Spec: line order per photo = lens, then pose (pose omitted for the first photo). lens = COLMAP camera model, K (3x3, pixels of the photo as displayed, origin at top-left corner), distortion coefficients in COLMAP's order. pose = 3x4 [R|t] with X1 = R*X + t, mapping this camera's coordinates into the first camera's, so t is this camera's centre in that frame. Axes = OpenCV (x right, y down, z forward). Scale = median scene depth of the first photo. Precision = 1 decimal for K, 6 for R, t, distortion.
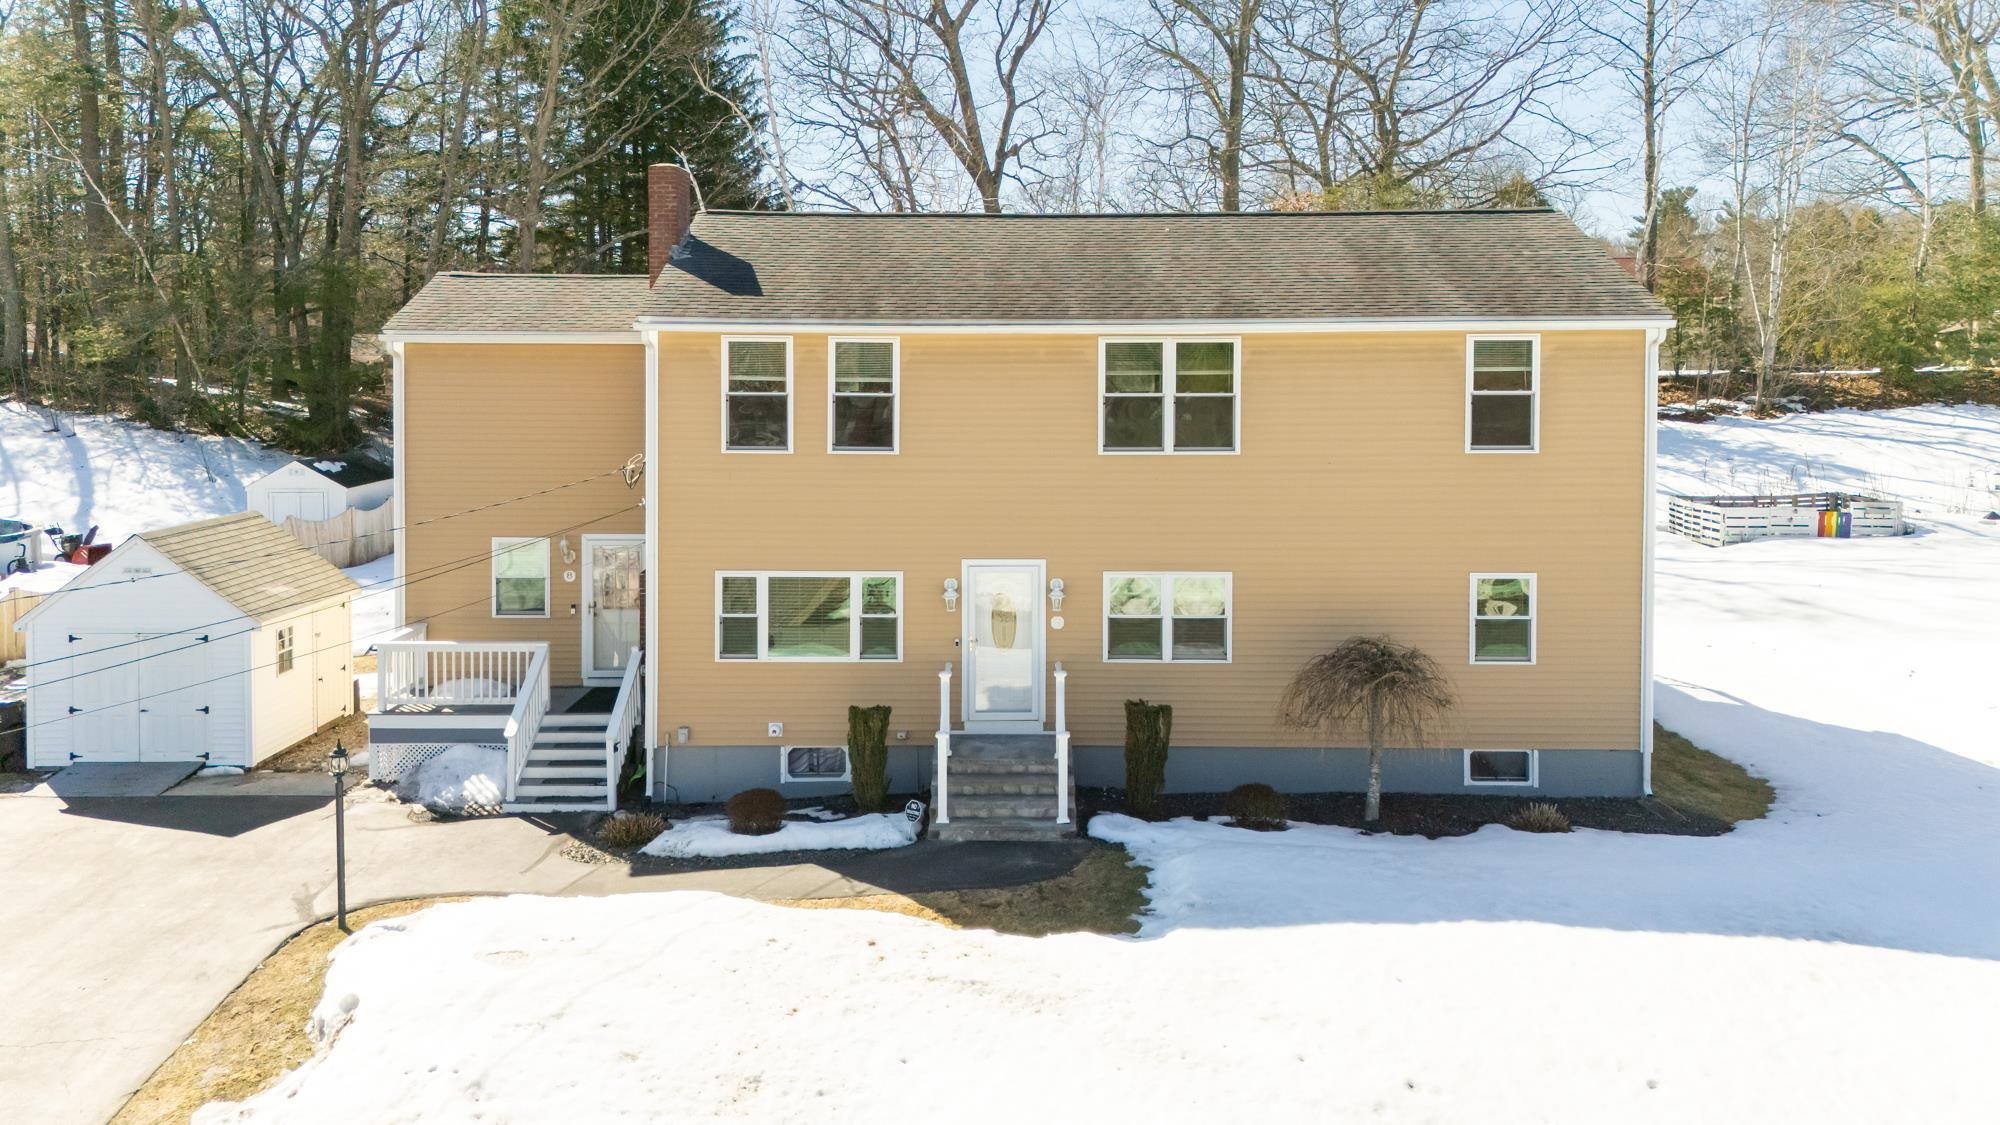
lens RADIAL K [[1314.7, 0, 1000.0], [0, 1314.7, 562.5], [0, 0, 1]] dist [0.046371, -0.000609]
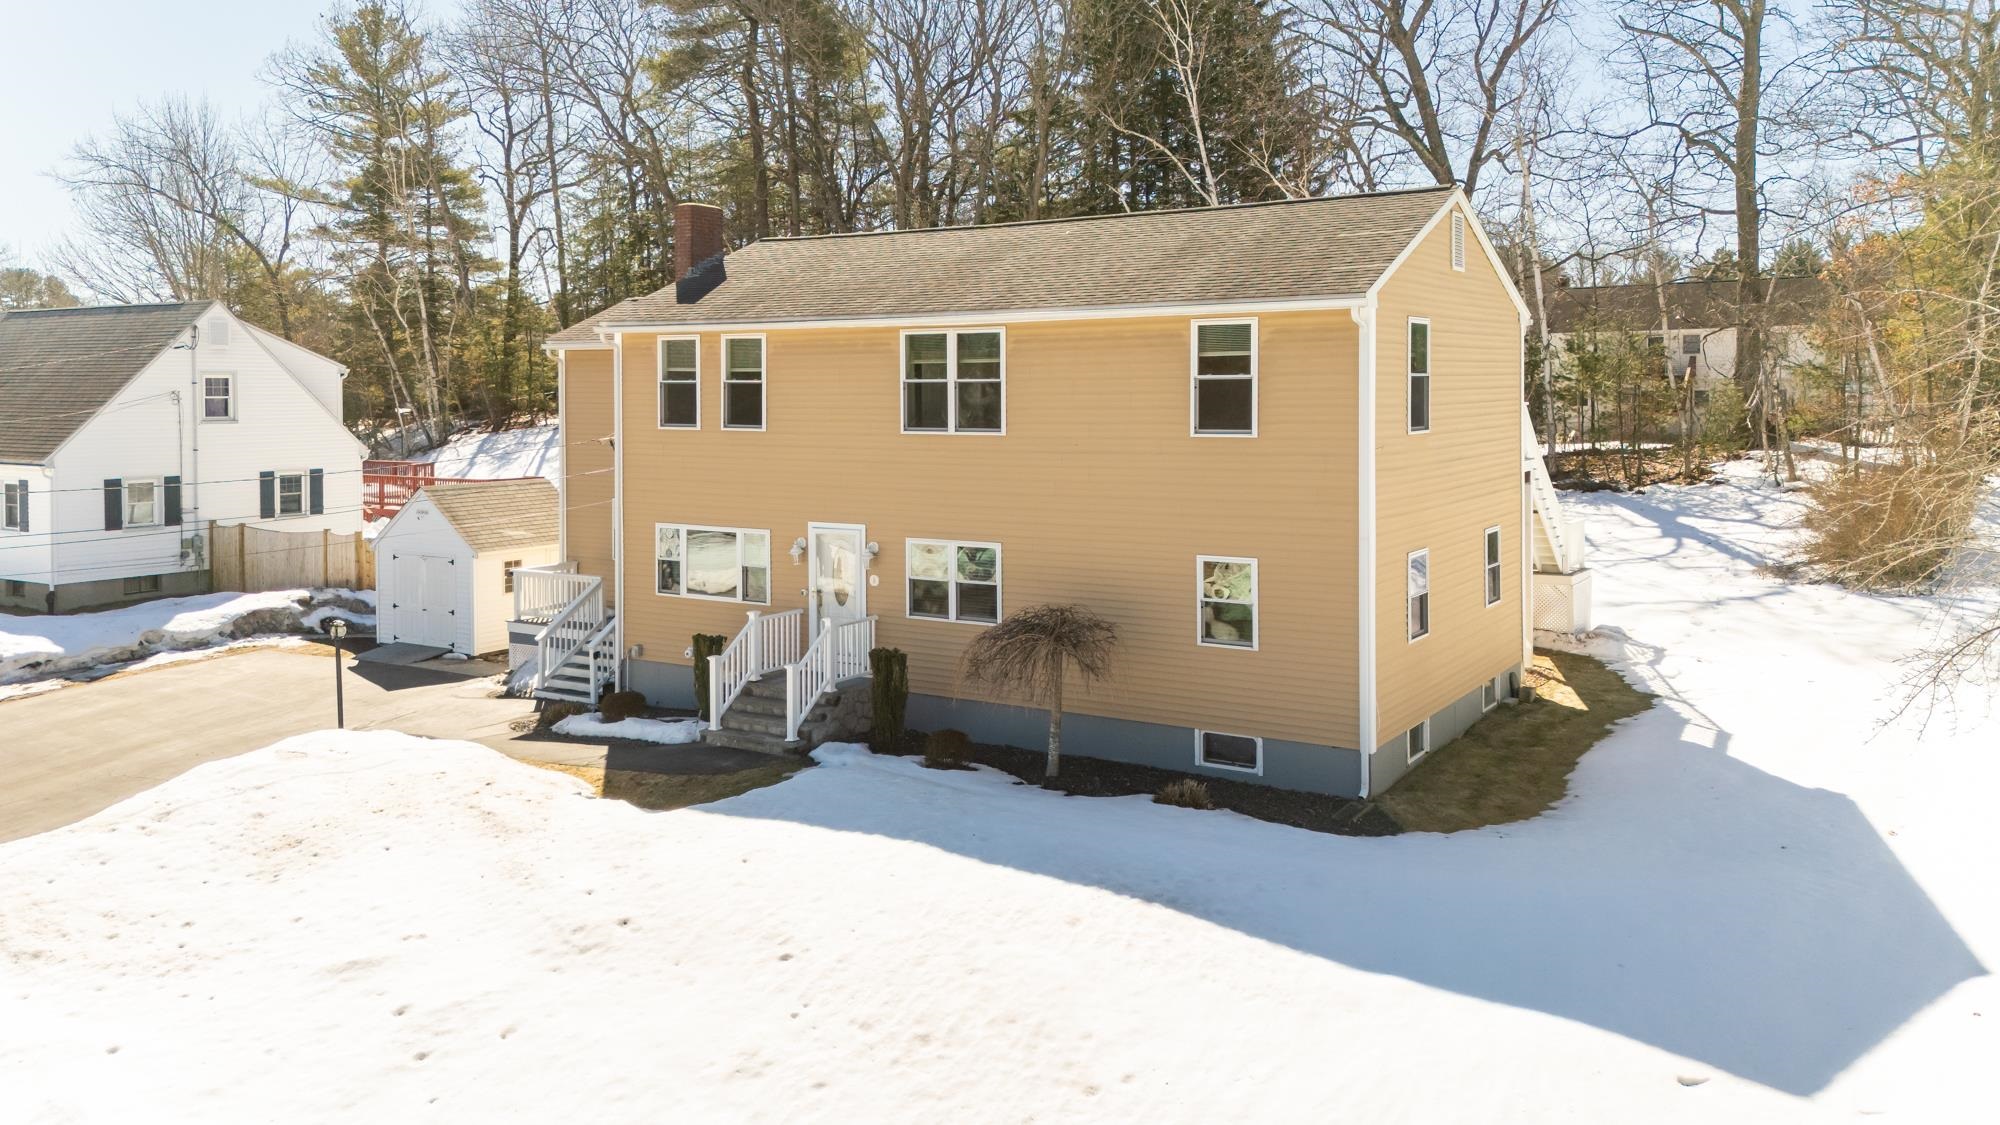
lens RADIAL K [[1458.7, 0, 986.2], [0, 1458.7, 572.2], [0, 0, 1]] dist [0.080827, -0.043385]
pose [[0.859522, 0.058932, -0.507689, 0.790415], [-0.054579, 0.998234, 0.023470, 0.003646], [0.508176, 0.007536, 0.861220, -0.047829]]
